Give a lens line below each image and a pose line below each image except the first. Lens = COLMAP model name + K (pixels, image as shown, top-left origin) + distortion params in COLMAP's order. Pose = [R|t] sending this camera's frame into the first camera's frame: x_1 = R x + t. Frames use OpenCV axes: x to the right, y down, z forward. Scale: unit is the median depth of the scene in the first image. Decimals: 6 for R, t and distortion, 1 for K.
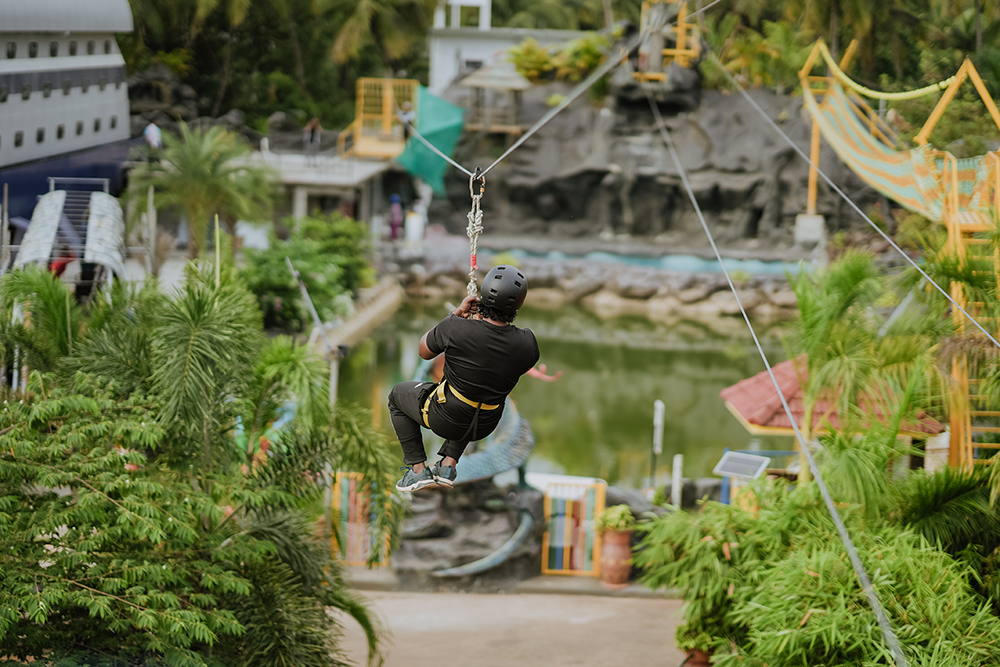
lens RADIAL K [[2516.4, 0, 499.4], [0, 2516.4, 334.5], [0, 0, 1]] dist [0.208381, 0.000000]
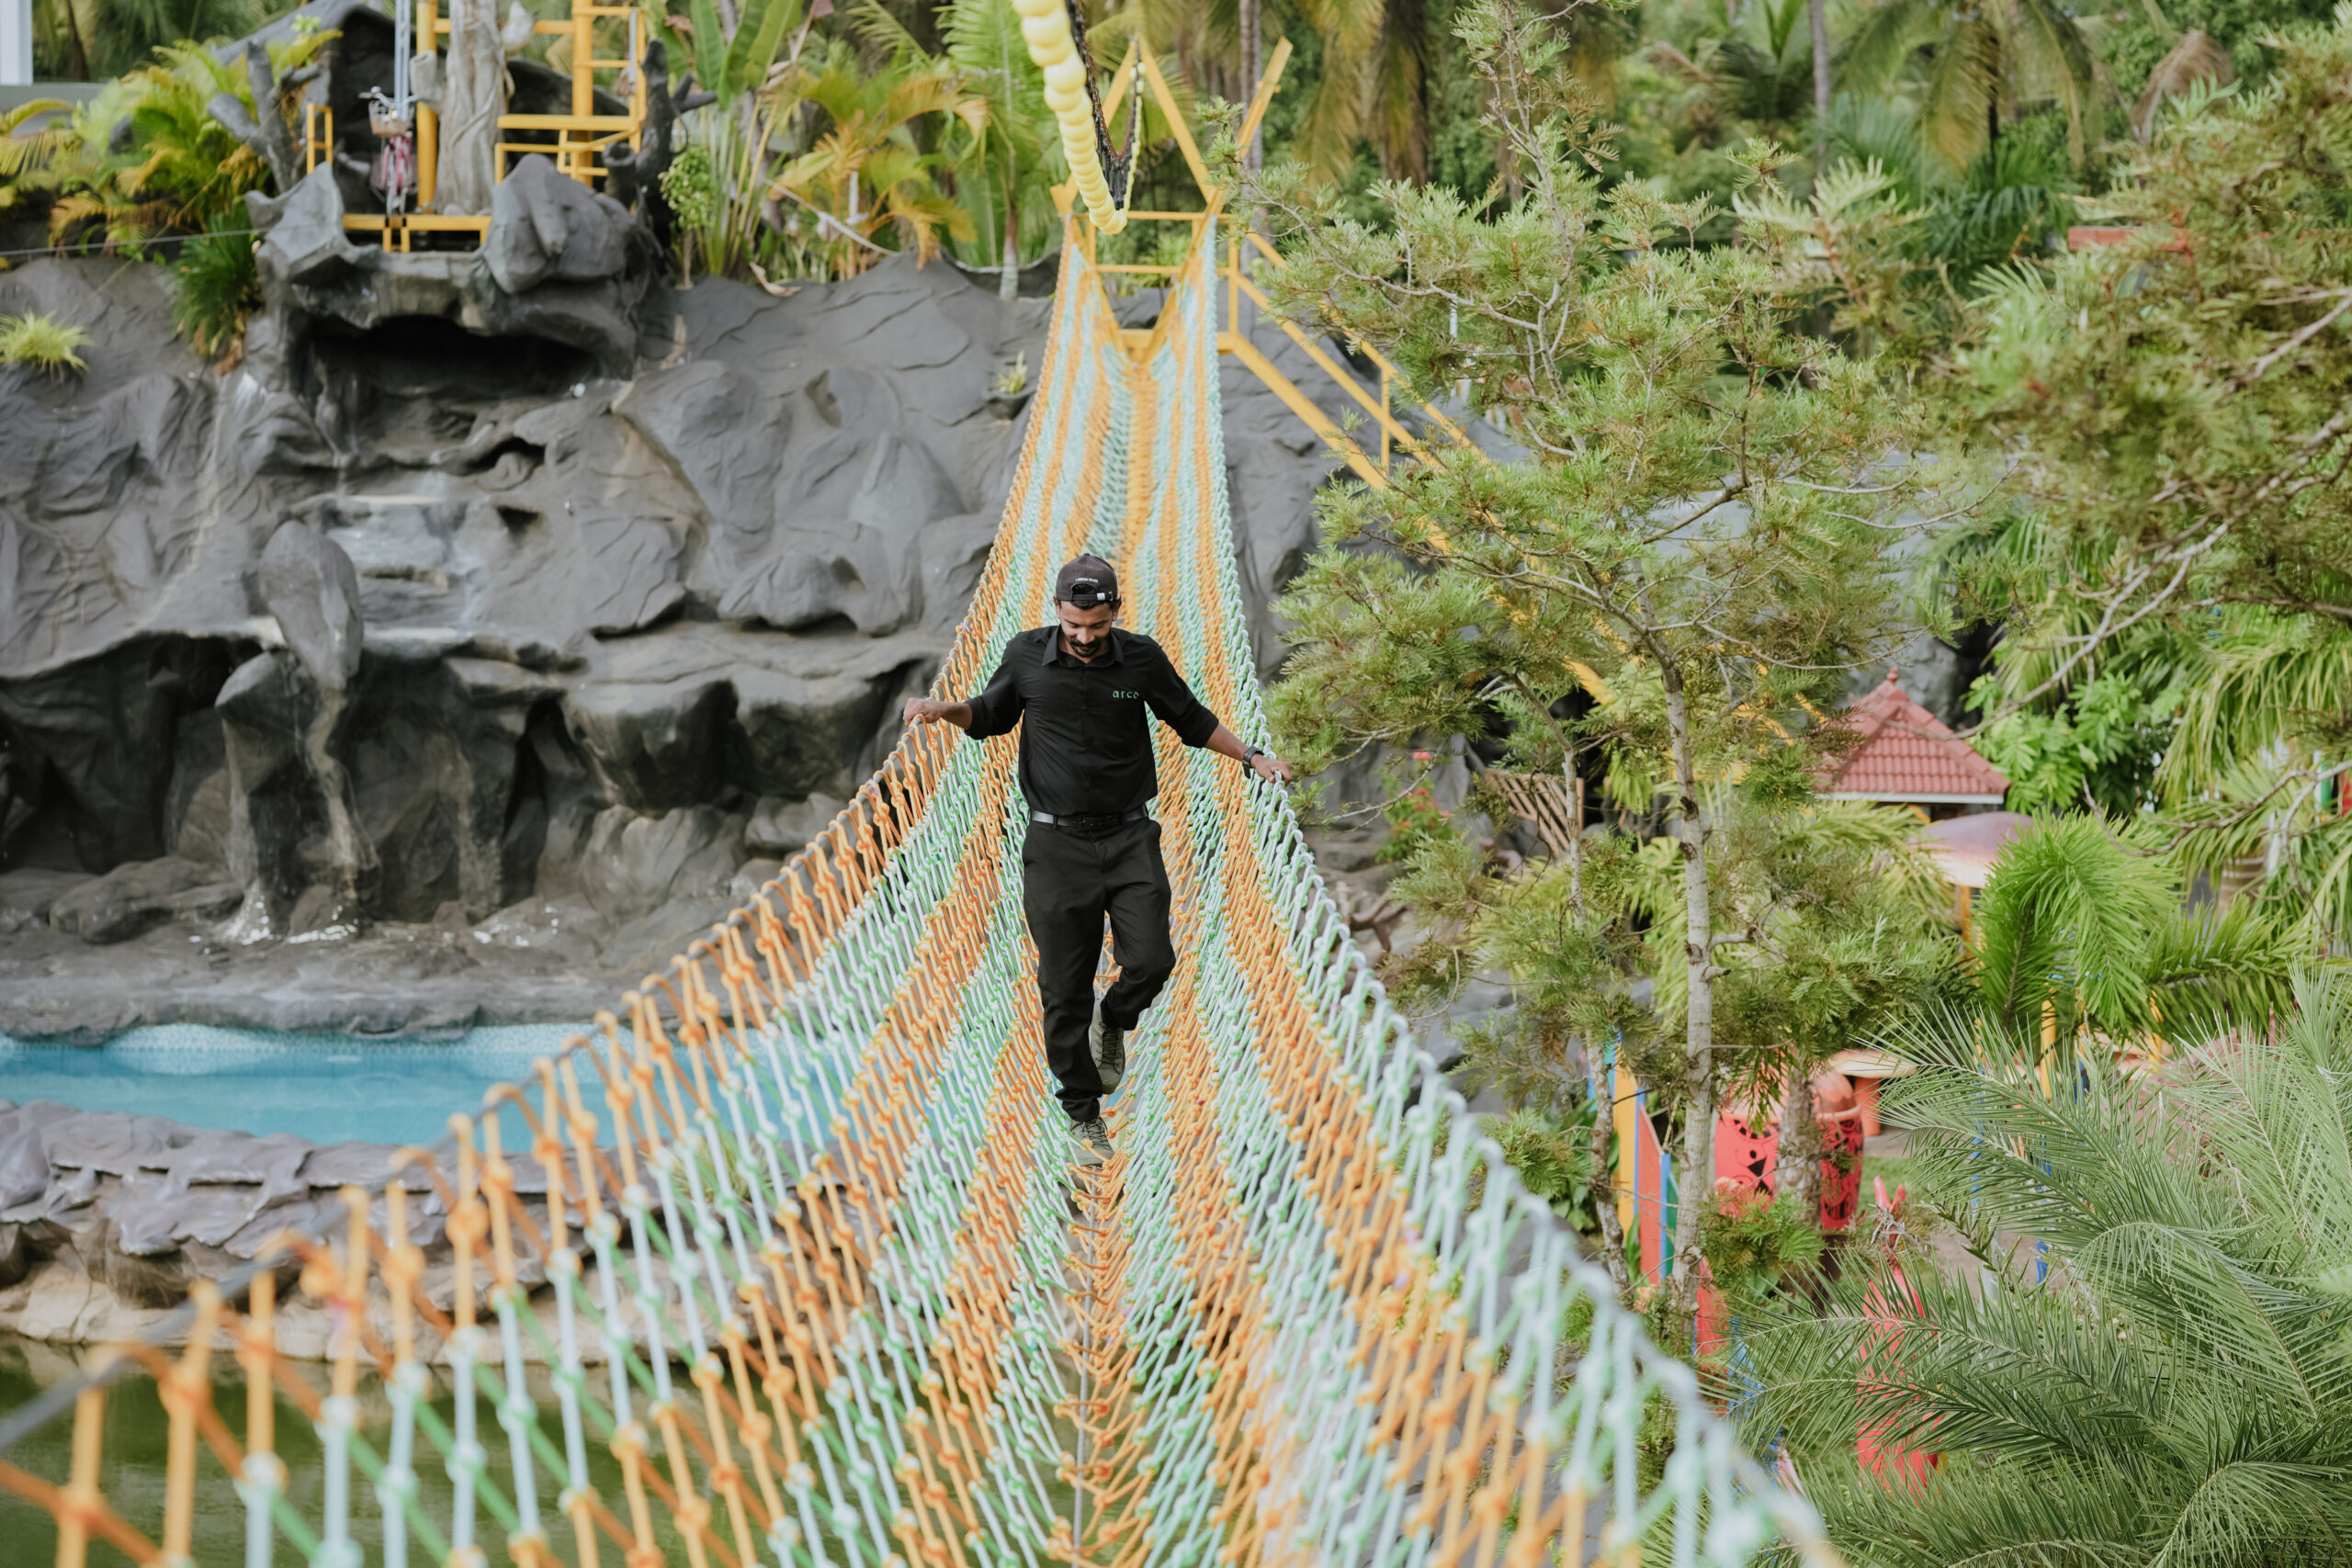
lens RADIAL K [[5918.0, 0, 1175.0], [0, 5918.0, 780.8], [0, 0, 1]] dist [0.208381, 0.000000]
pose [[0.996522, -0.038366, 0.073969, 0.086949], [0.039970, 0.998994, -0.020334, -0.038578], [-0.073114, 0.023219, 0.997053, 0.464523]]
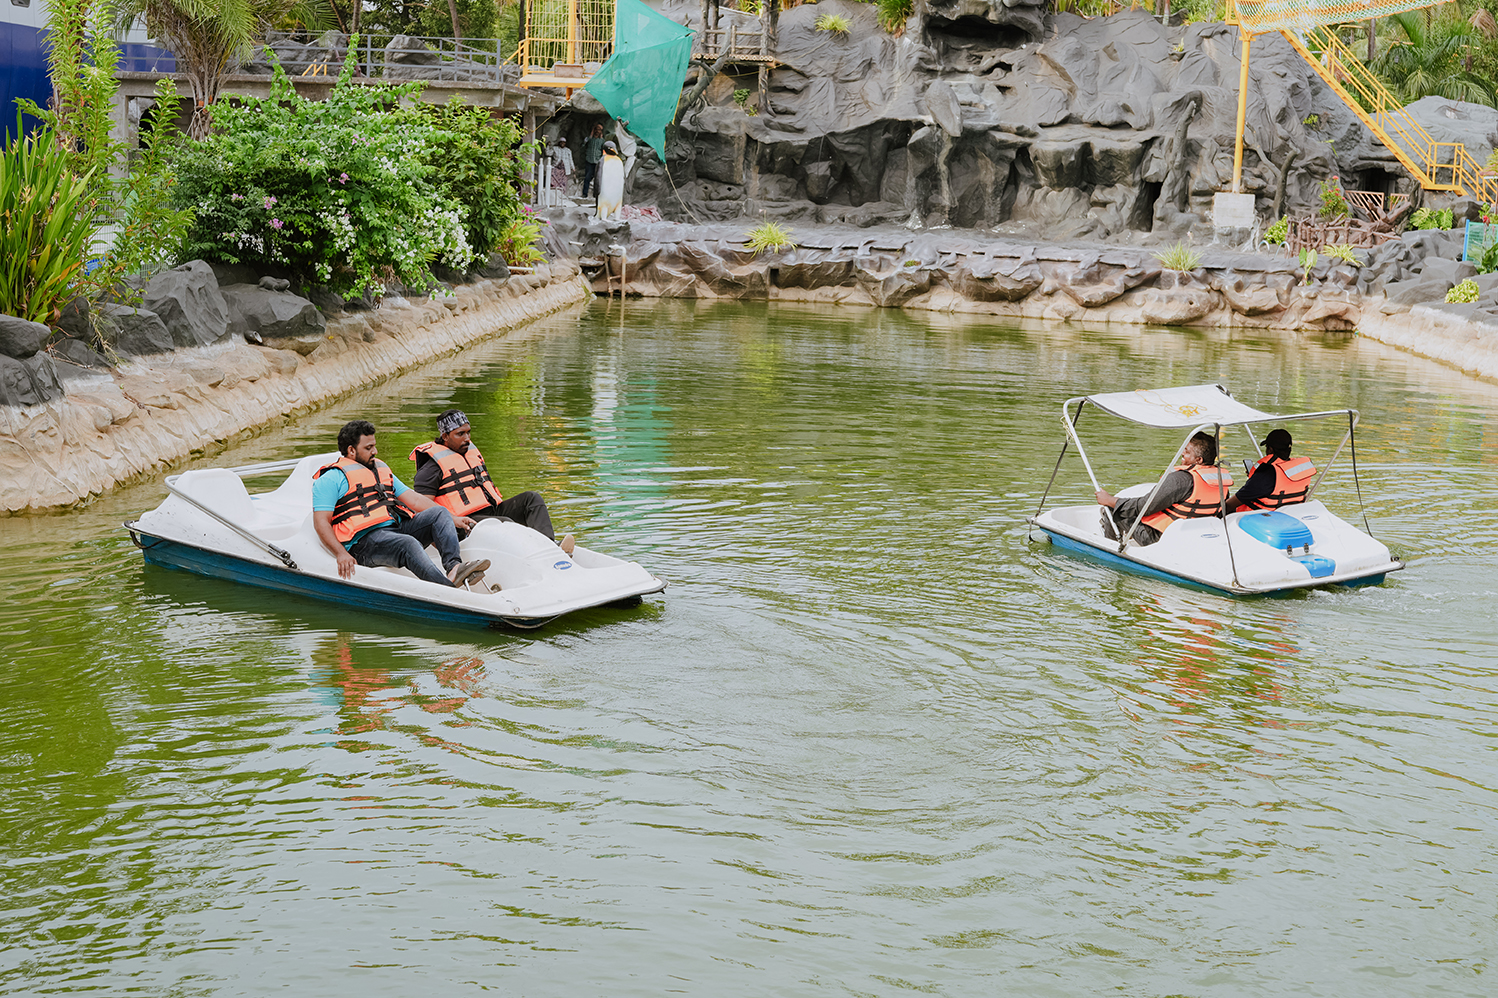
lens RADIAL K [[2153.6, 0, 752.6], [0, 2153.6, 498.4], [0, 0, 1]] dist [-0.096626, 0.000000]
pose [[0.999535, -0.000268, 0.030487, -0.015077], [-0.000427, 0.999740, 0.022791, 0.017893], [-0.030485, -0.022794, 0.999275, 0.456875]]
